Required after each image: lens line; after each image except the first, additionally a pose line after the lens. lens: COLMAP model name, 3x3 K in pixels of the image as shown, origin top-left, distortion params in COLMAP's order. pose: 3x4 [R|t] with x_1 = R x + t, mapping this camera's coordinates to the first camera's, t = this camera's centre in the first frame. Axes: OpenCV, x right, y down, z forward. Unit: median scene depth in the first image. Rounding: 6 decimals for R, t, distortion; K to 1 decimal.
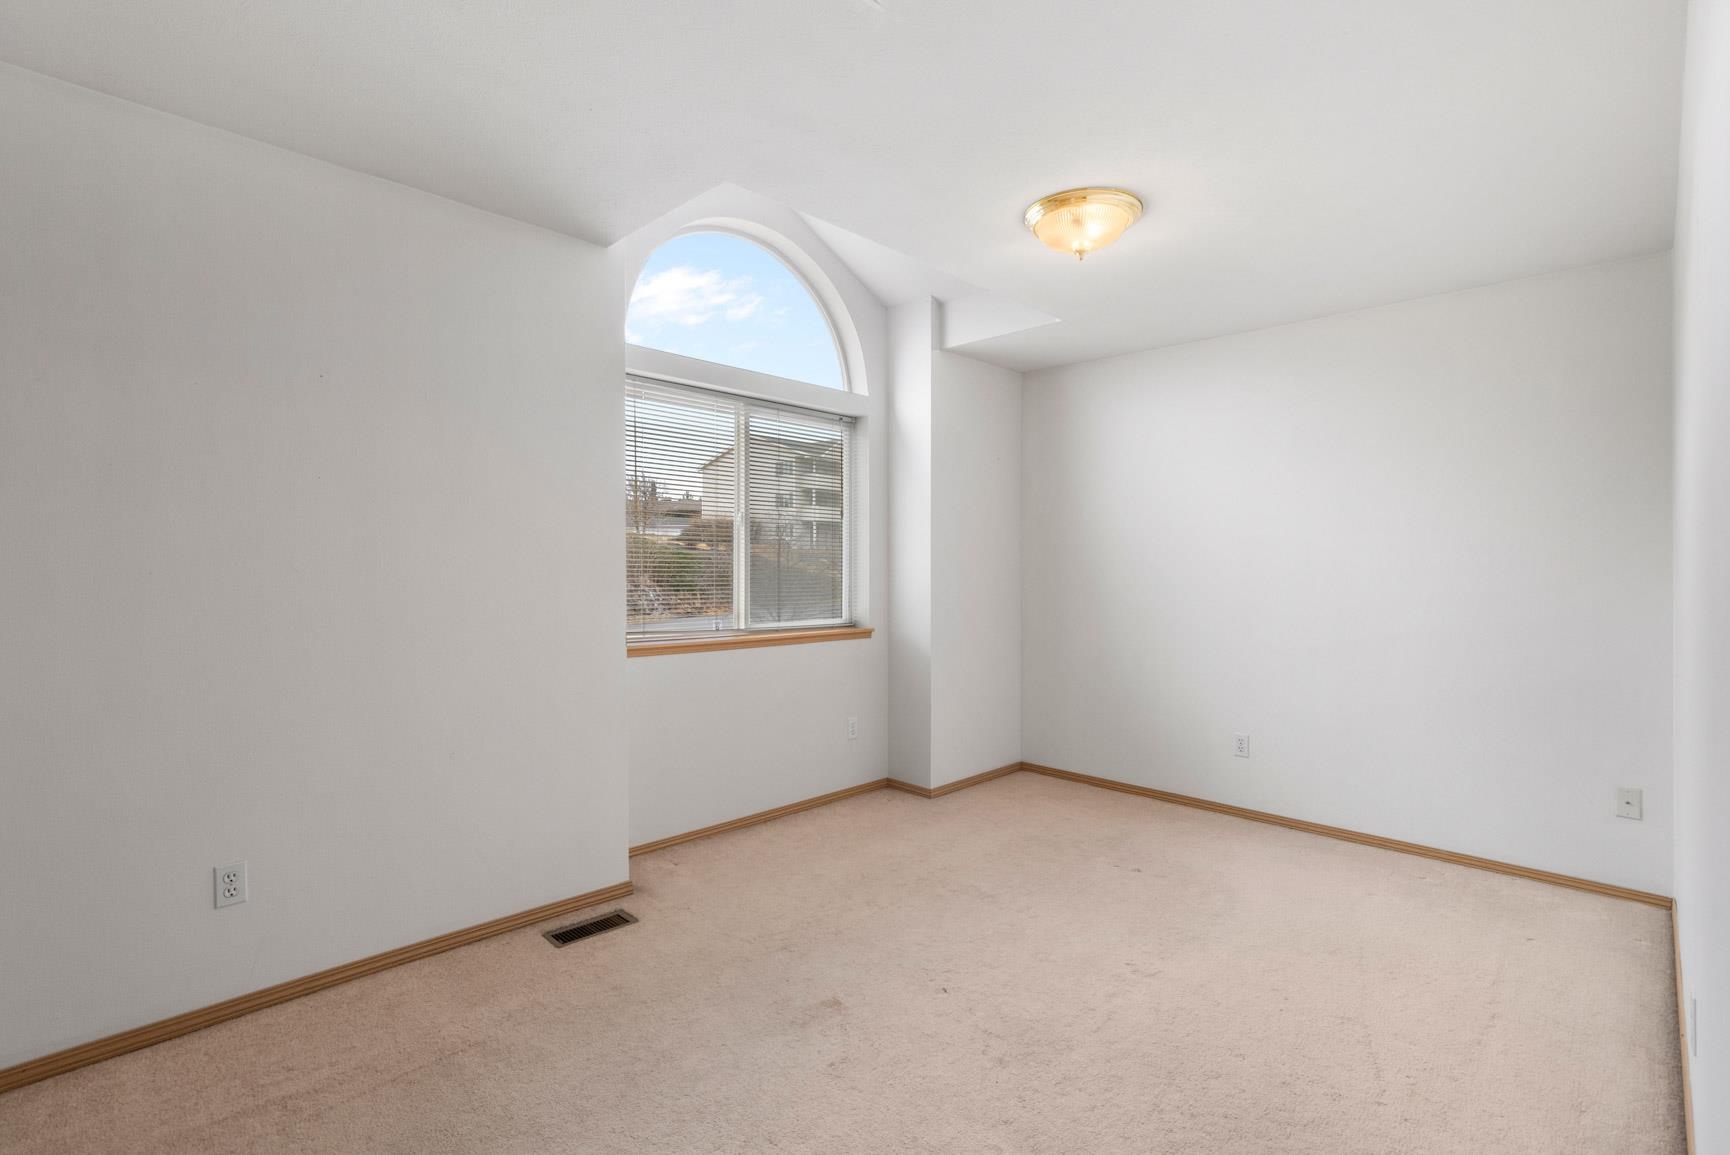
lens RADIAL K [[802.7, 0, 867.2], [0, 802.7, 578.5], [0, 0, 1]] dist [0.002806, -0.000328]
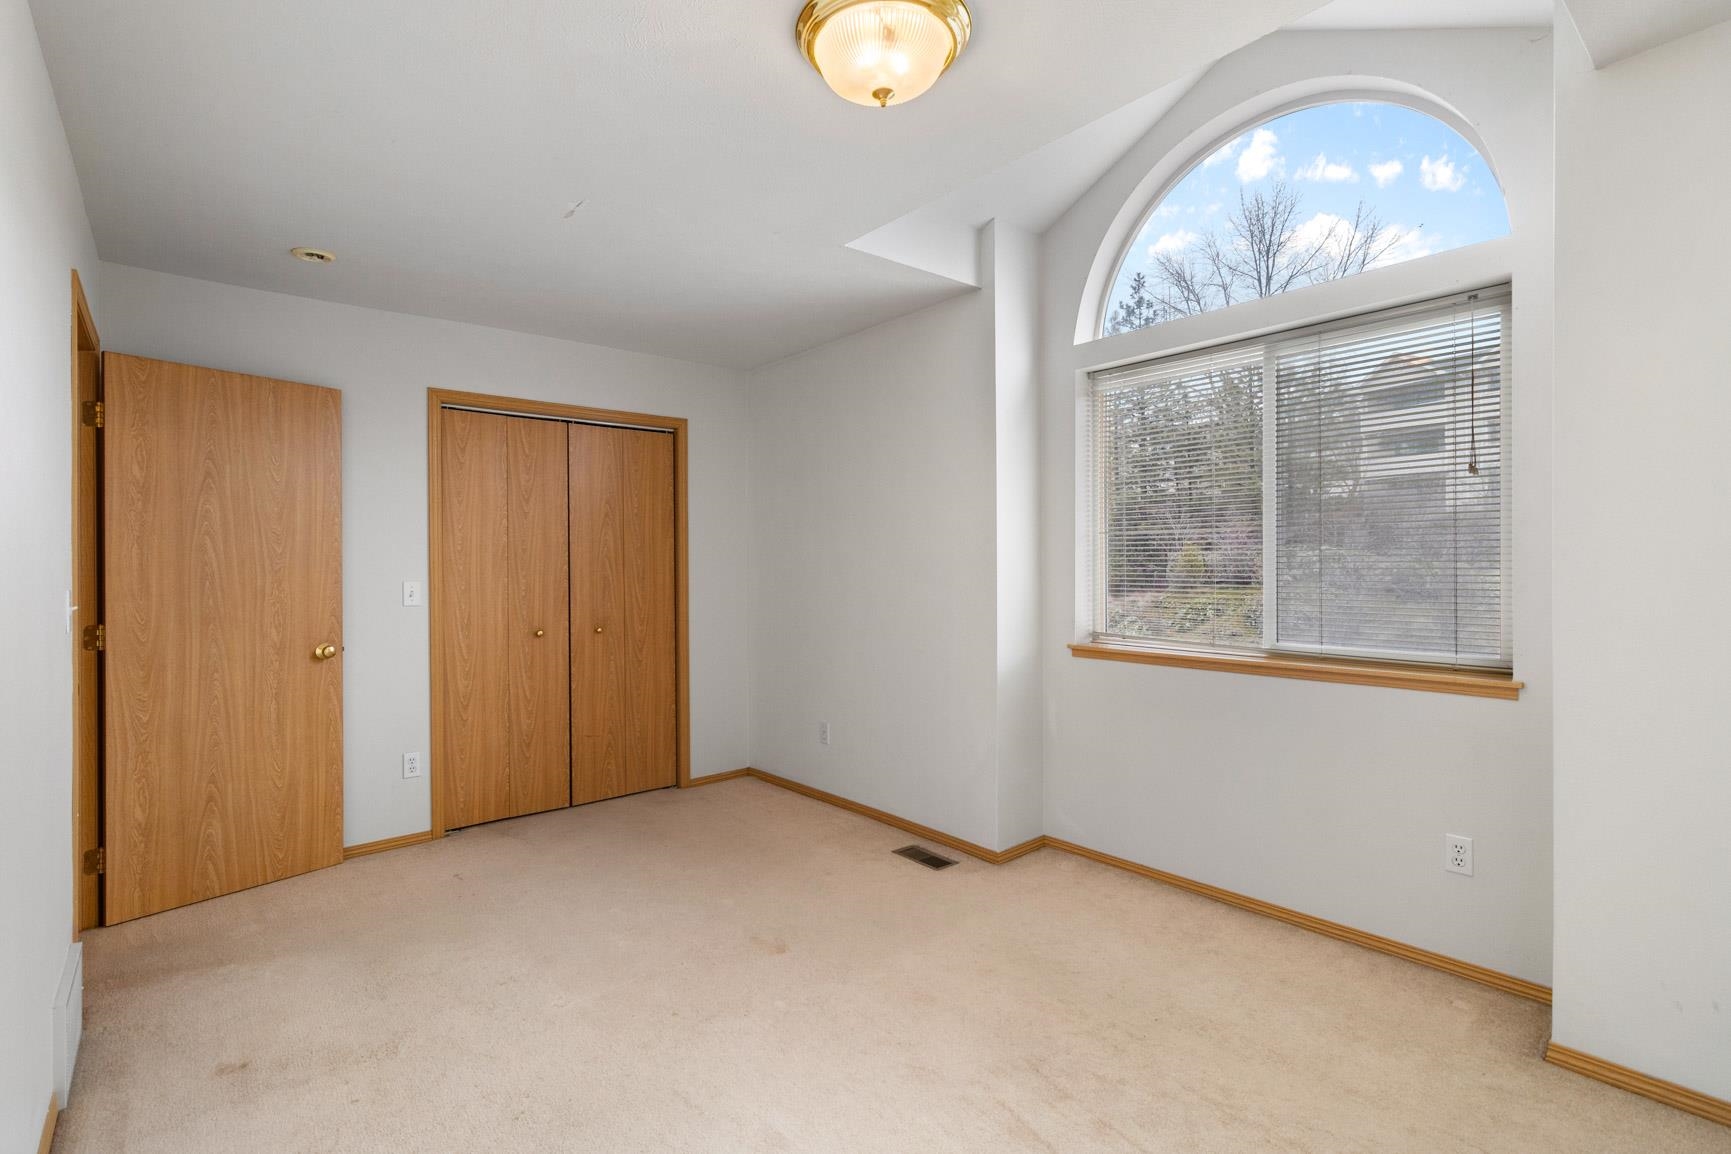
lens RADIAL K [[803.1, 0, 866.8], [0, 803.1, 569.9], [0, 0, 1]] dist [0.002806, -0.000328]
pose [[-0.096034, 0.006882, -0.995354, 0.647240], [0.002963, 0.999974, 0.006628, -0.017200], [0.995374, -0.002313, -0.096052, 0.729876]]
